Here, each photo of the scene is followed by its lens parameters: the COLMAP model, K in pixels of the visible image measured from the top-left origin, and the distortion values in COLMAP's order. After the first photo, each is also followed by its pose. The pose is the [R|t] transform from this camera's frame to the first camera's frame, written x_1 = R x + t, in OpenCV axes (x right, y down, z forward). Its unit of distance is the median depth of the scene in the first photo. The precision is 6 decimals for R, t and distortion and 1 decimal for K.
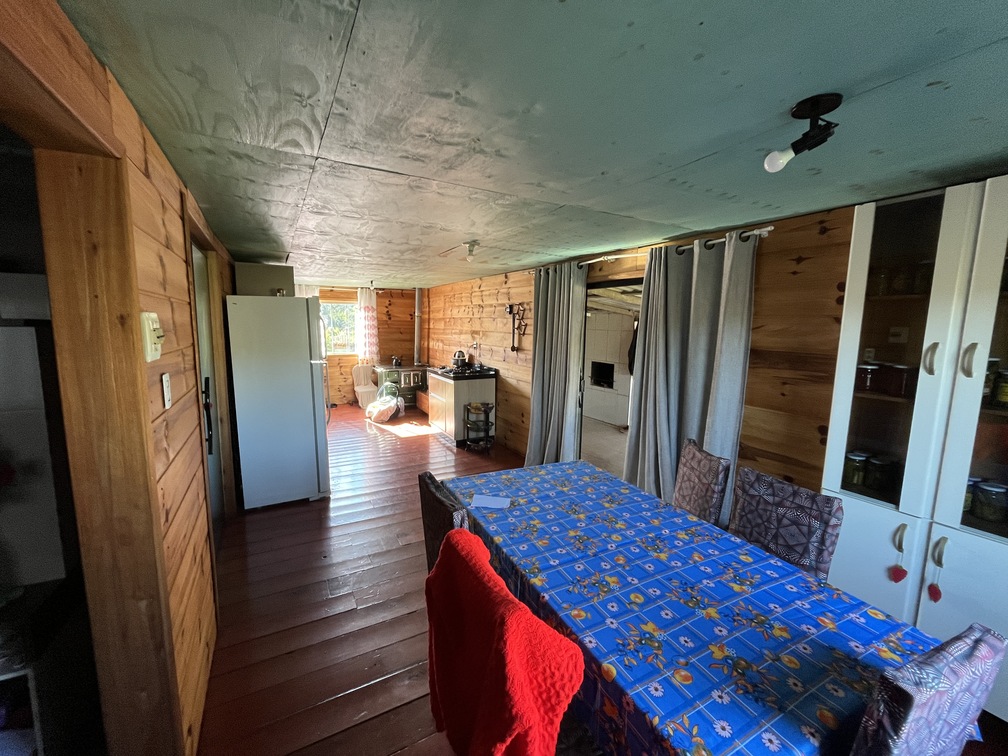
lens RADIAL K [[409.2, 0, 498.0], [0, 409.2, 376.8], [0, 0, 1]] dist [-0.000676, -0.000240]
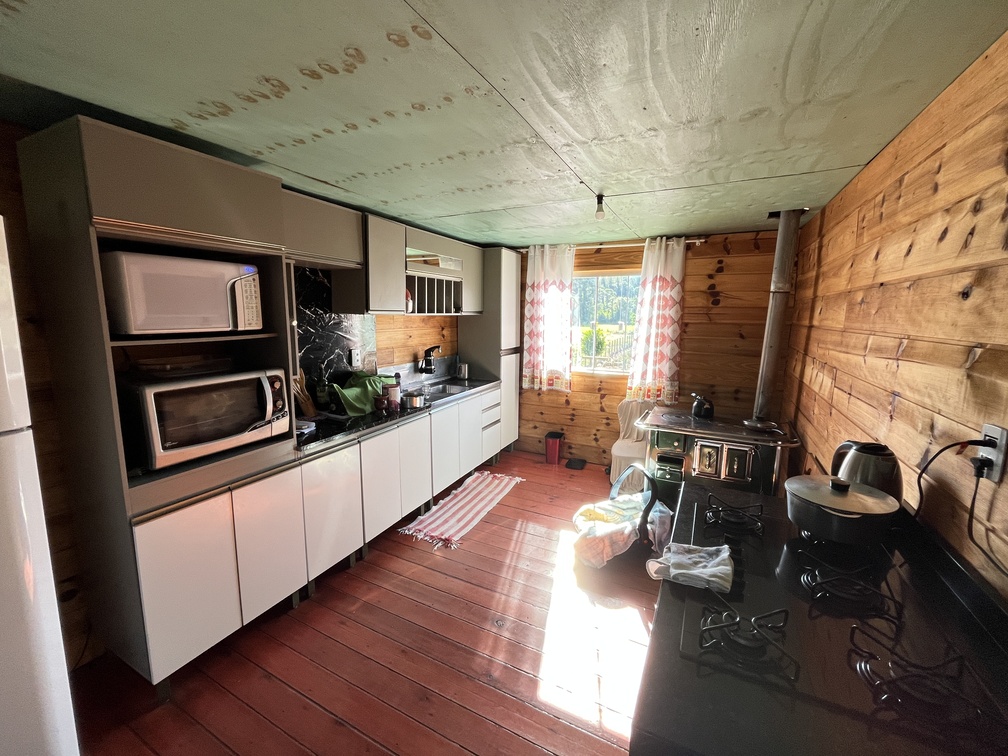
lens RADIAL K [[409.2, 0, 499.2], [0, 409.2, 377.5], [0, 0, 1]] dist [-0.000676, -0.000240]
pose [[0.565109, 0.122343, -0.815895, -0.030295], [-0.112759, 0.991117, 0.070517, -0.071718], [0.817274, 0.052150, 0.573884, 0.596537]]
